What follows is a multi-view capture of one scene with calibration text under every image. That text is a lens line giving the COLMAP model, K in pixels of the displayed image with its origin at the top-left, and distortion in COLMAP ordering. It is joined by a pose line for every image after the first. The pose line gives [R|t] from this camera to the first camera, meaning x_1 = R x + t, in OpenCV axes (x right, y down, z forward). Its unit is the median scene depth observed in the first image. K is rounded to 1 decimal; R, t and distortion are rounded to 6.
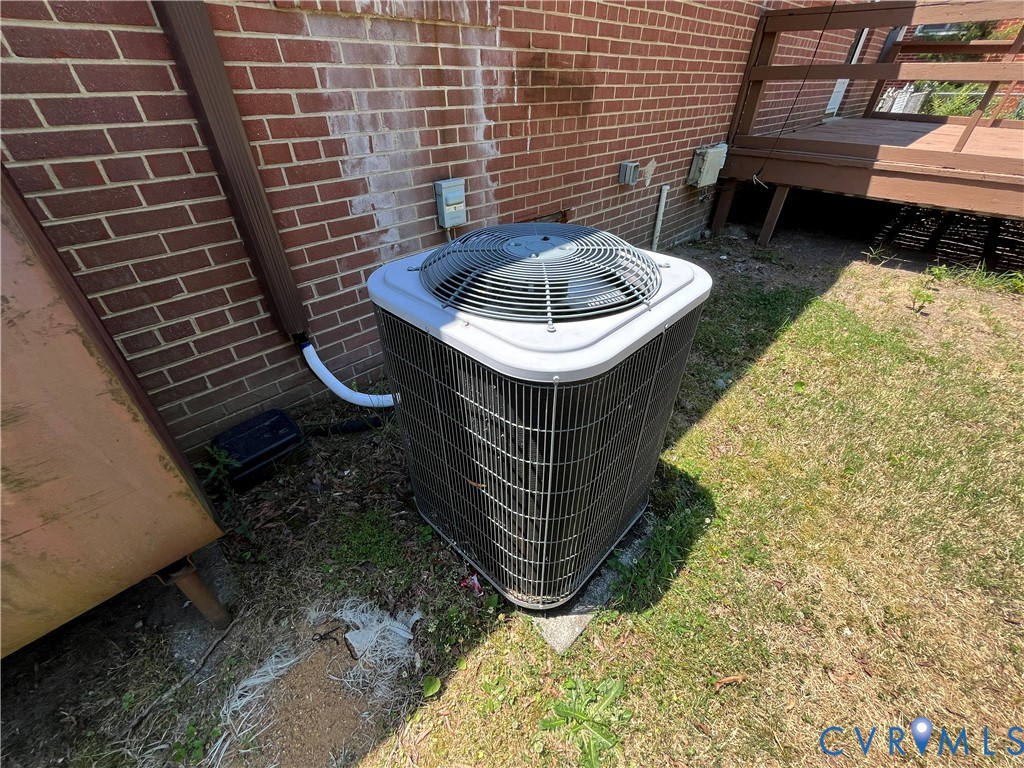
lens RADIAL K [[417.6, 0, 512.0], [0, 417.6, 384.0], [0, 0, 1]] dist [-0.001682, -0.000172]
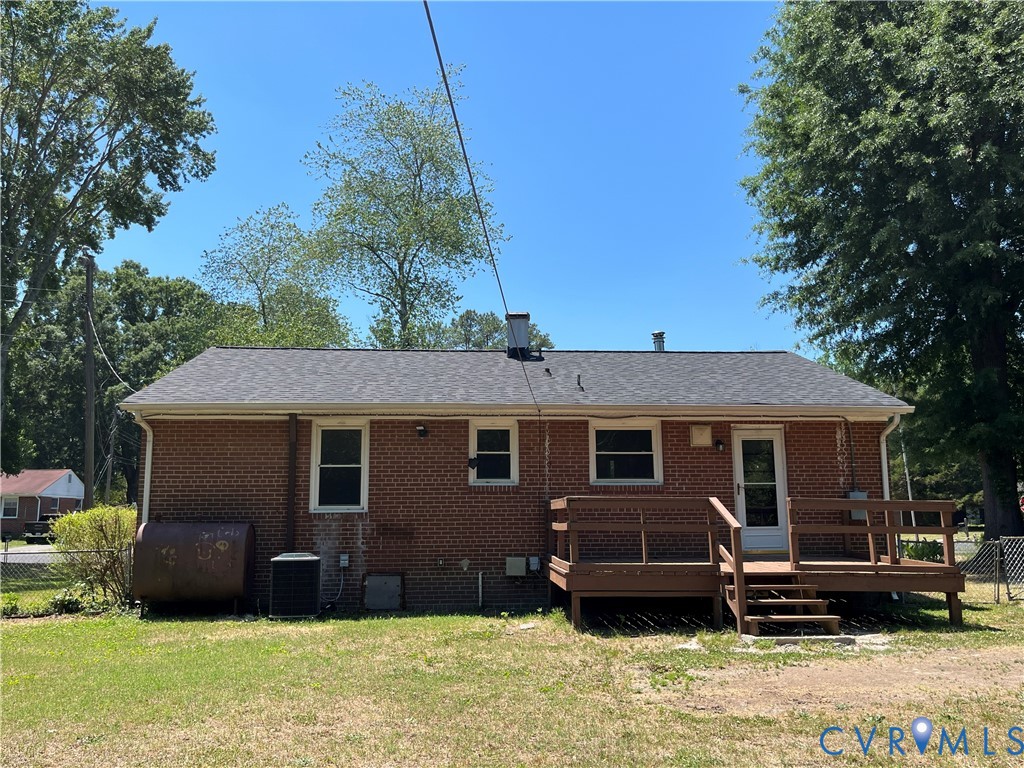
lens RADIAL K [[809.4, 0, 512.0], [0, 809.4, 384.0], [0, 0, 1]] dist [0.081074, -0.159325]
pose [[0.757783, -0.108394, -0.643440, 5.295612], [-0.378946, 0.729661, -0.569206, 1.767368], [0.531192, 0.675164, 0.511849, -2.623967]]
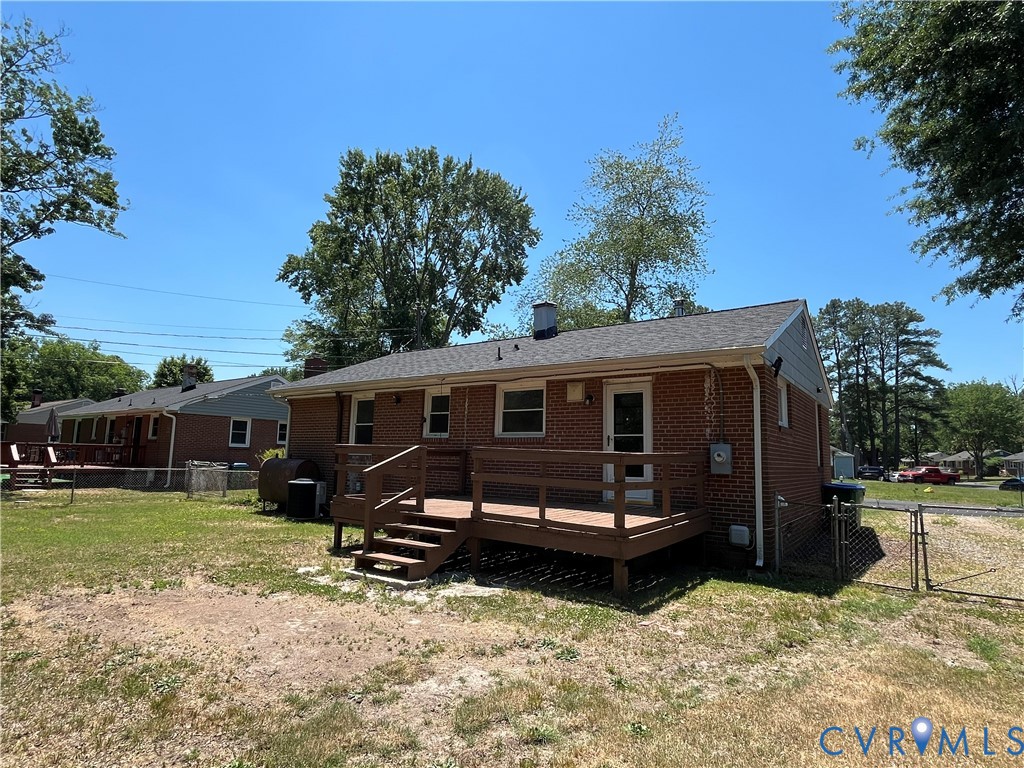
lens RADIAL K [[553.3, 0, 512.0], [0, 553.3, 384.0], [0, 0, 1]] dist [-0.017215, -0.000094]
pose [[0.177472, -0.128890, -0.975649, 6.949686], [-0.597676, 0.773501, -0.210903, -1.136258], [0.781848, 0.620551, 0.060240, 1.325518]]
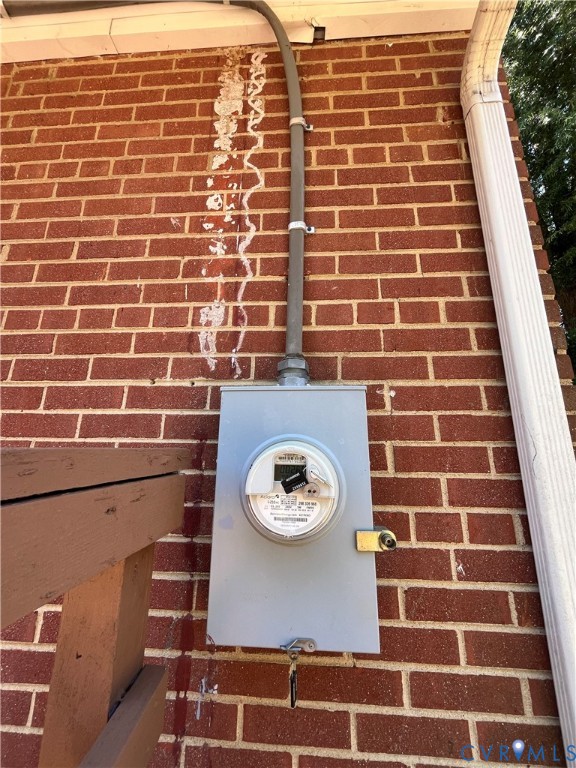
lens RADIAL K [[313.2, 0, 288.0], [0, 313.2, 384.0], [0, 0, 1]] dist [-0.001682, -0.000172]
pose [[0.659691, -0.173757, -0.731175, 3.174929], [-0.447180, 0.691181, -0.567714, -2.480706], [0.604018, 0.701482, 0.378266, 3.037057]]
